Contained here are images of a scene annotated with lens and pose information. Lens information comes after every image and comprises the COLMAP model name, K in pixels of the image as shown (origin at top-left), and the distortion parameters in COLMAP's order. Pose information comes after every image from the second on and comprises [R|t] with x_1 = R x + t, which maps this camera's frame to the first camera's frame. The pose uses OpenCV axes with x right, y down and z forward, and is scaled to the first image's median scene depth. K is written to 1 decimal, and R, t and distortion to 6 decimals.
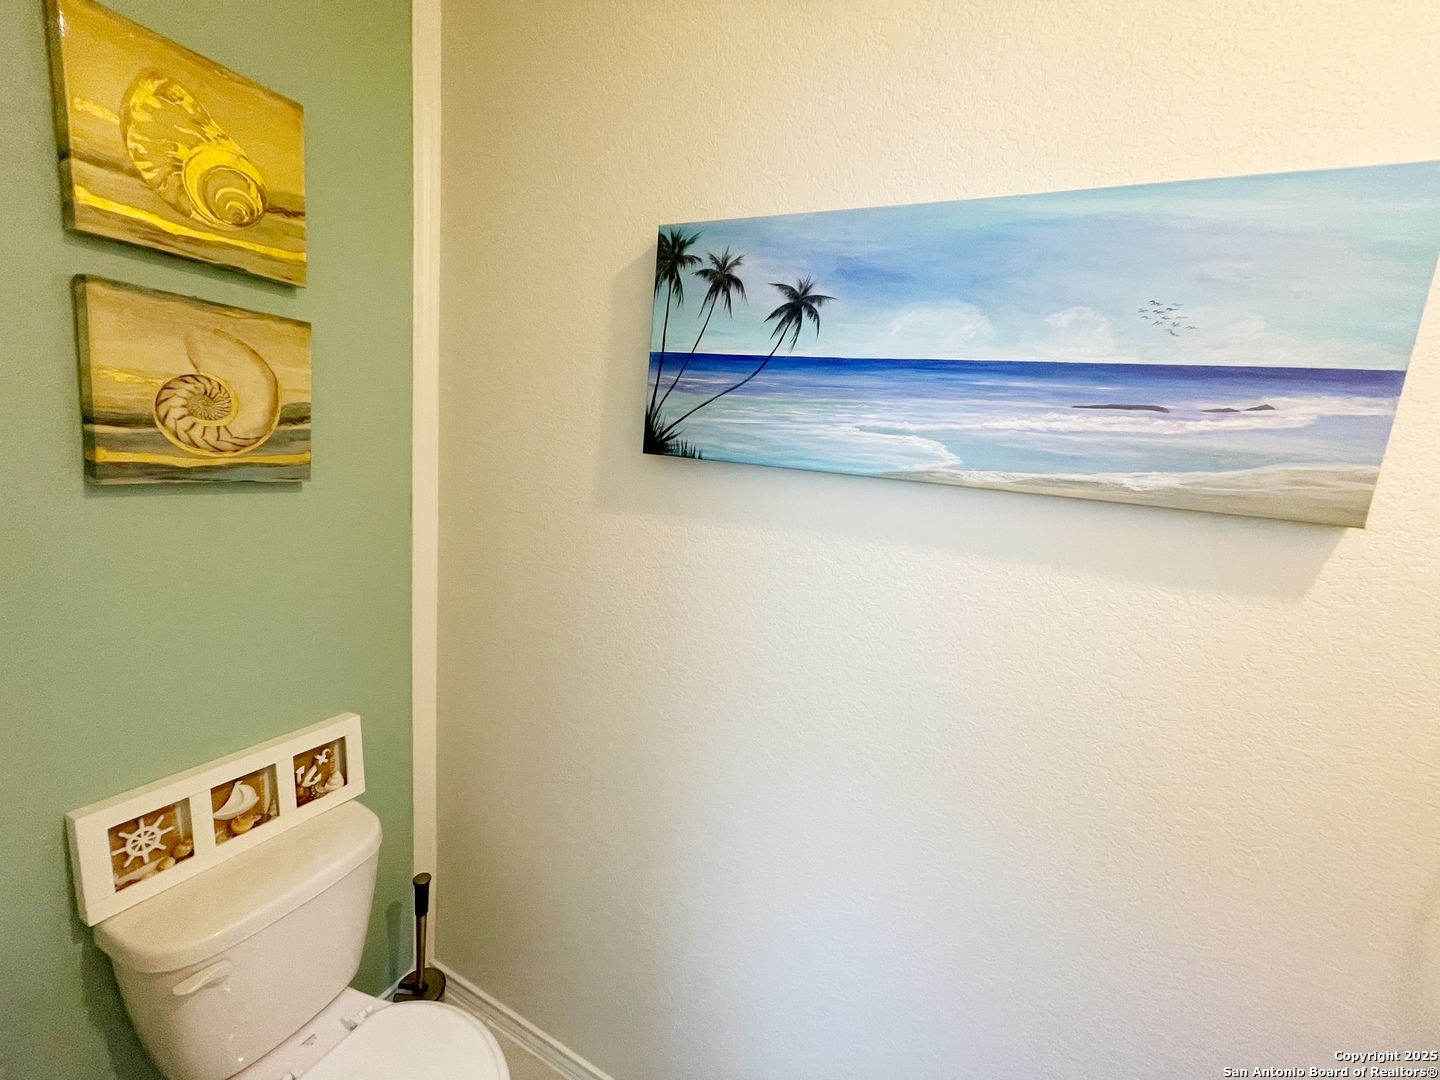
lens RADIAL K [[586.0, 0, 720.1], [0, 586.0, 537.6], [0, 0, 1]] dist [-0.002771, 0.000944]
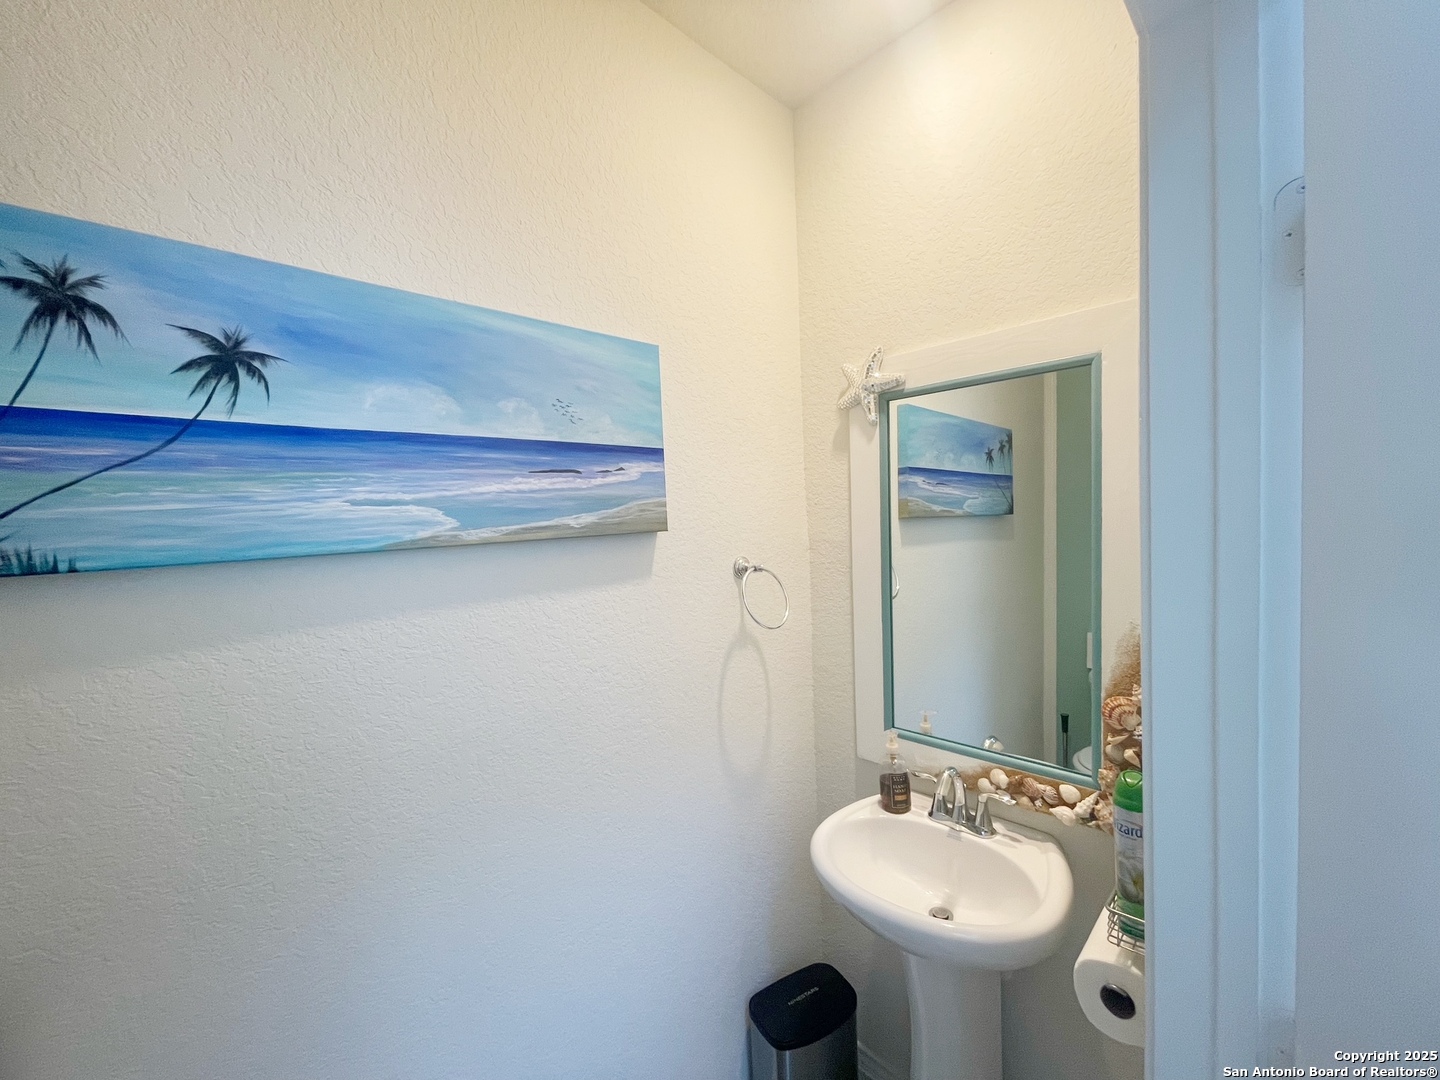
lens RADIAL K [[586.0, 0, 719.5], [0, 586.0, 544.2], [0, 0, 1]] dist [-0.002771, 0.000944]
pose [[0.324732, -0.150711, 0.933721, -0.445423], [0.228034, 0.970575, 0.077353, -0.060205], [-0.917905, 0.187801, 0.349544, 0.149951]]
